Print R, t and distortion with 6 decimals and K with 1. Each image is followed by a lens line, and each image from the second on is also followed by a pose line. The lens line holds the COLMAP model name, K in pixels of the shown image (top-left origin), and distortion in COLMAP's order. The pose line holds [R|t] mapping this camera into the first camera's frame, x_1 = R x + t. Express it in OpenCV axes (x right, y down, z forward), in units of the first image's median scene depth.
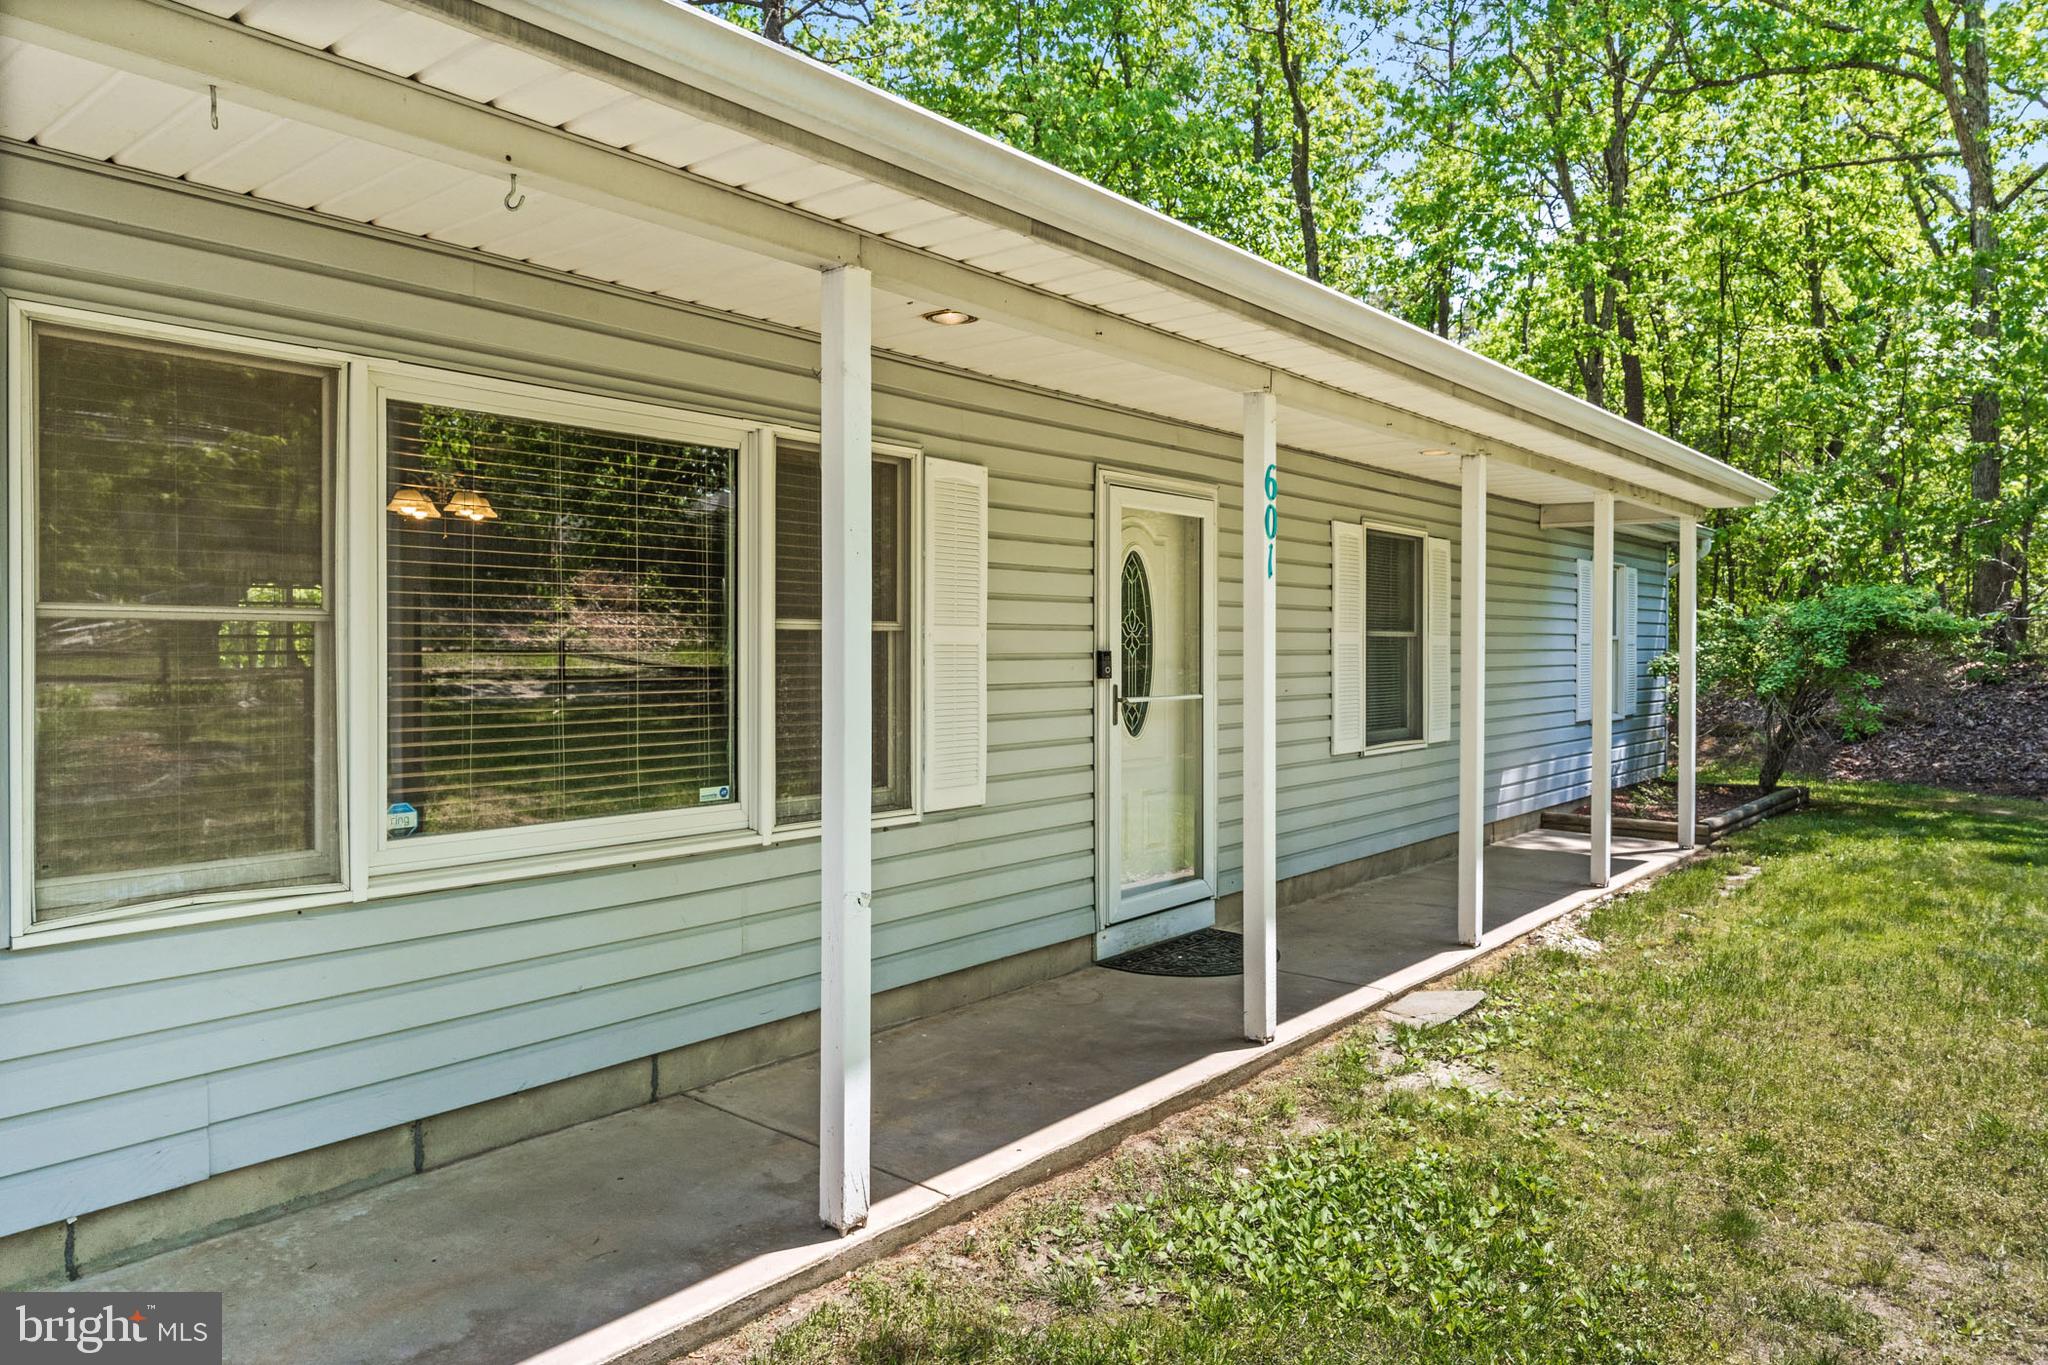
lens RADIAL K [[1409.8, 0, 1024.0], [0, 1409.8, 682.5], [0, 0, 1]] dist [0.004113, 0.001082]
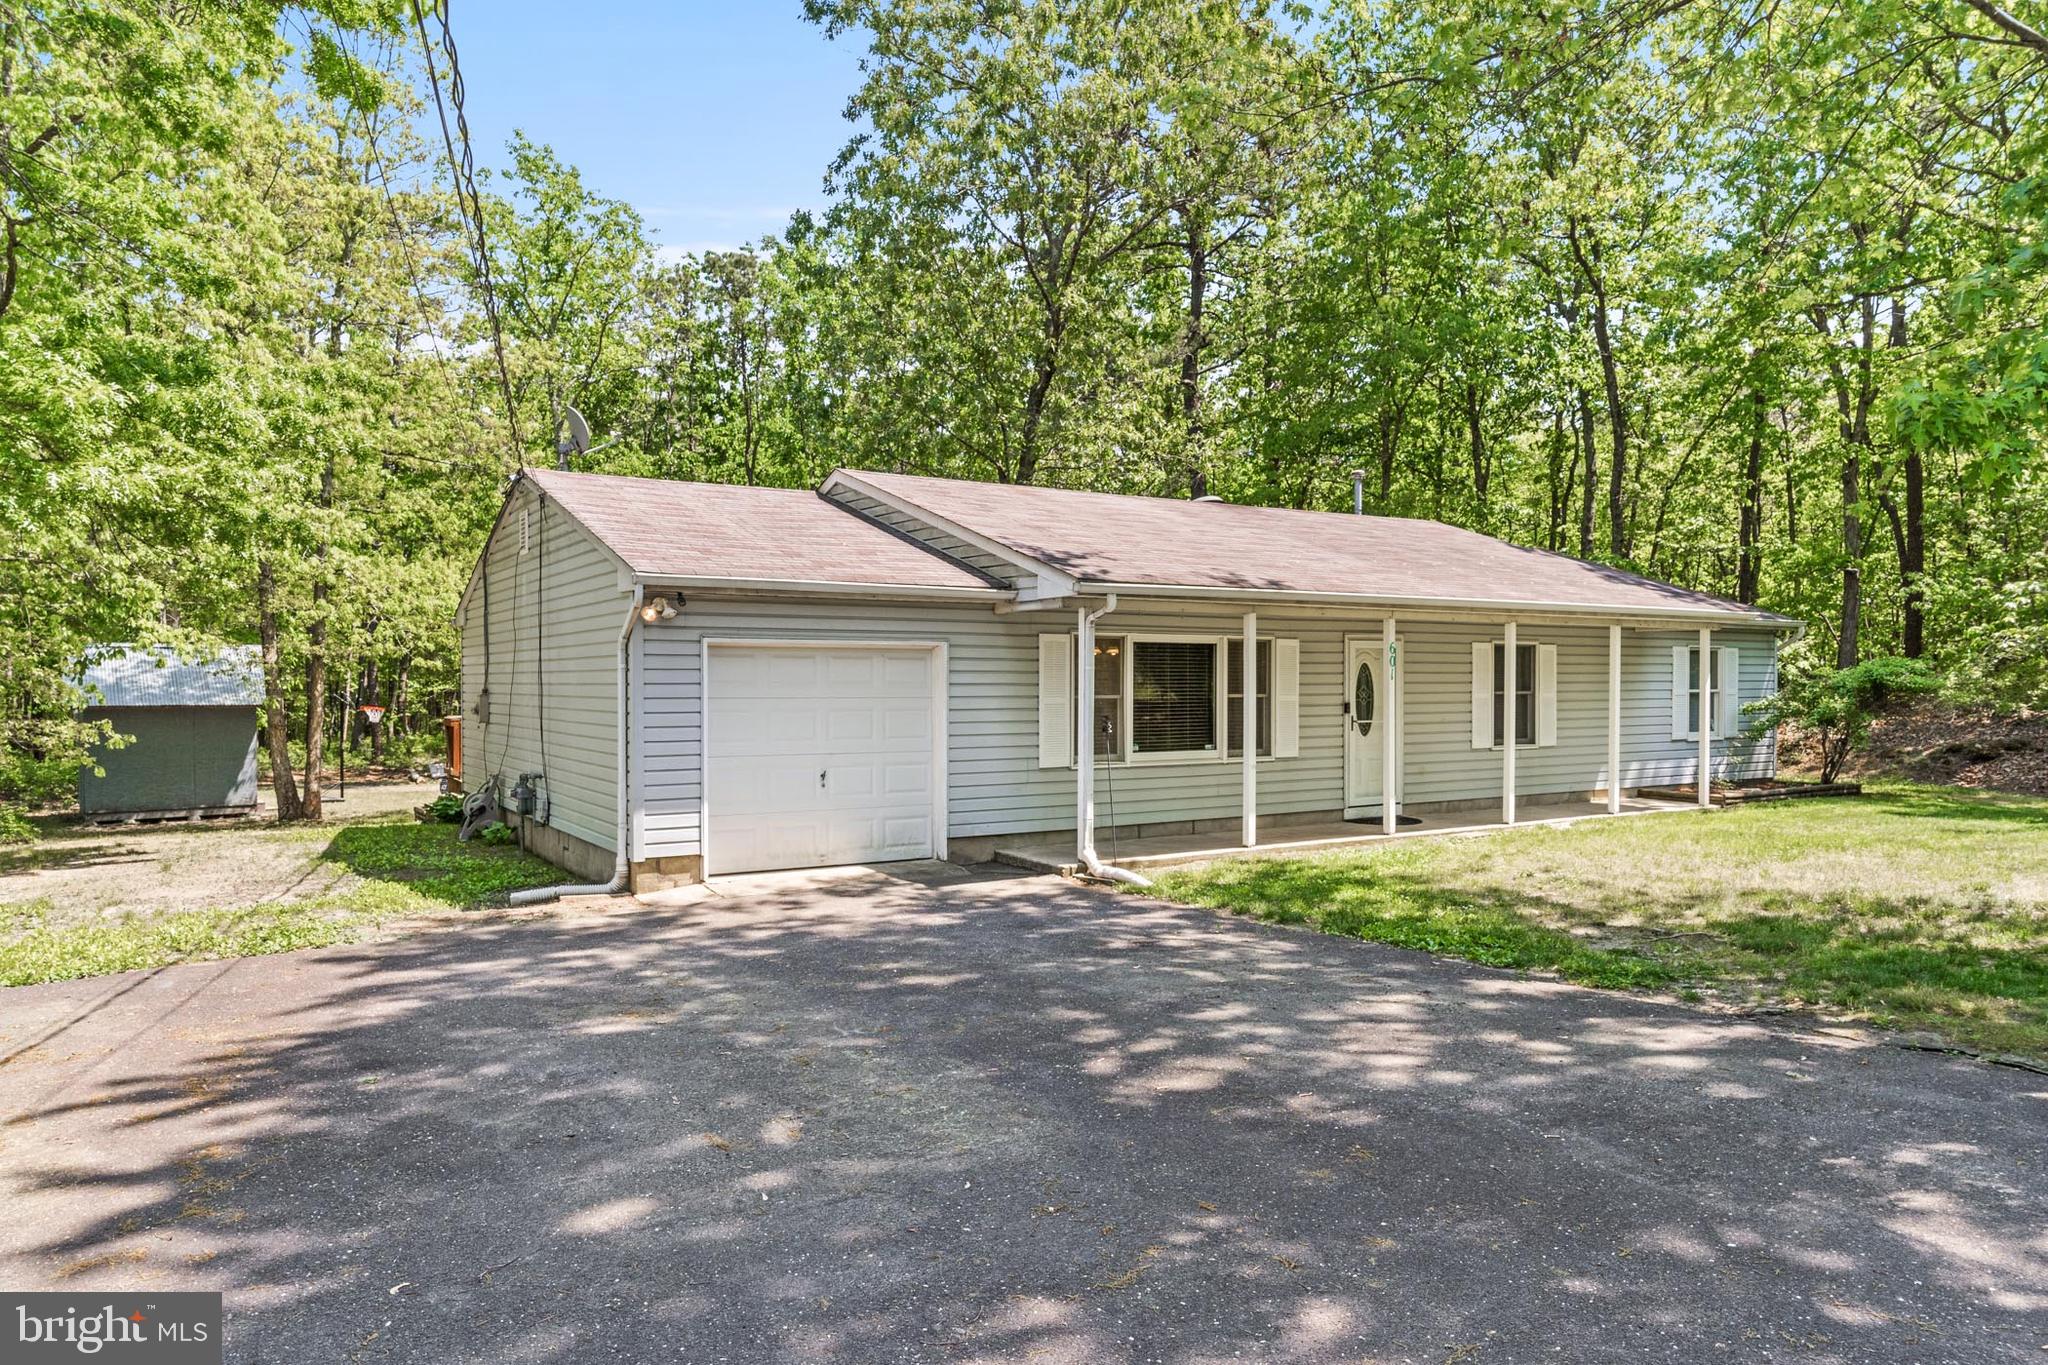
lens RADIAL K [[1309.7, 0, 1024.0], [0, 1309.7, 682.5], [0, 0, 1]] dist [-0.000231, -0.000040]
pose [[0.955318, -0.002119, -0.295574, 0.235278], [-0.006330, 0.999598, -0.027623, 0.013052], [0.295514, 0.028260, 0.954920, -1.766275]]
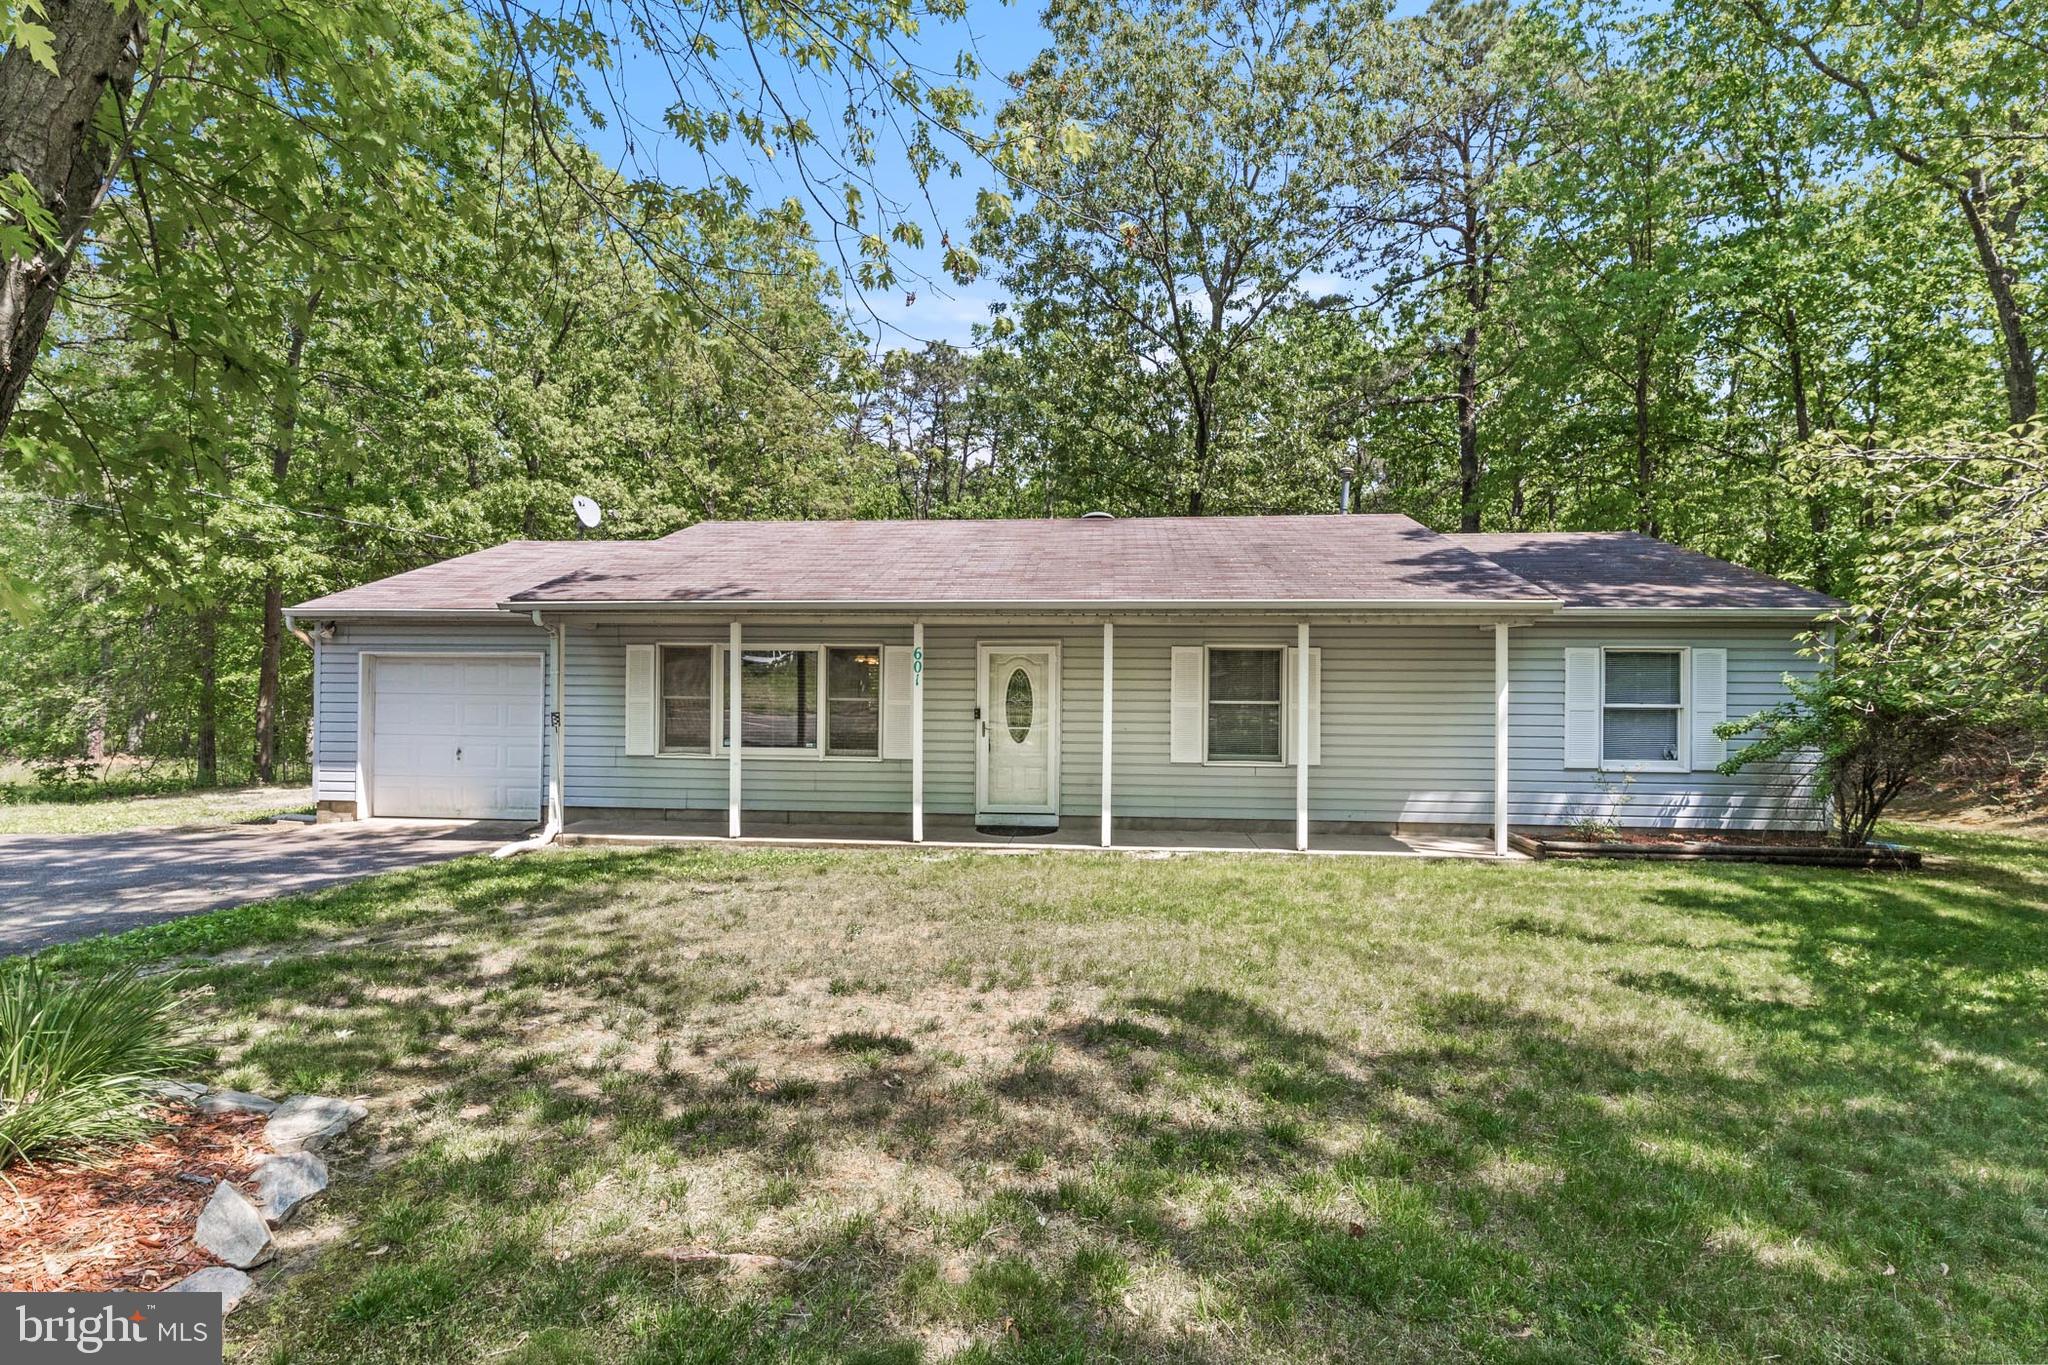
lens RADIAL K [[981.1, 0, 1024.2], [0, 981.1, 688.7], [0, 0, 1]] dist [0.000624, 0.000258]
pose [[0.569295, 0.010223, -0.822070, 1.852981], [-0.028671, 0.999561, -0.007424, -0.053577], [0.821633, 0.027796, 0.569339, 0.033214]]
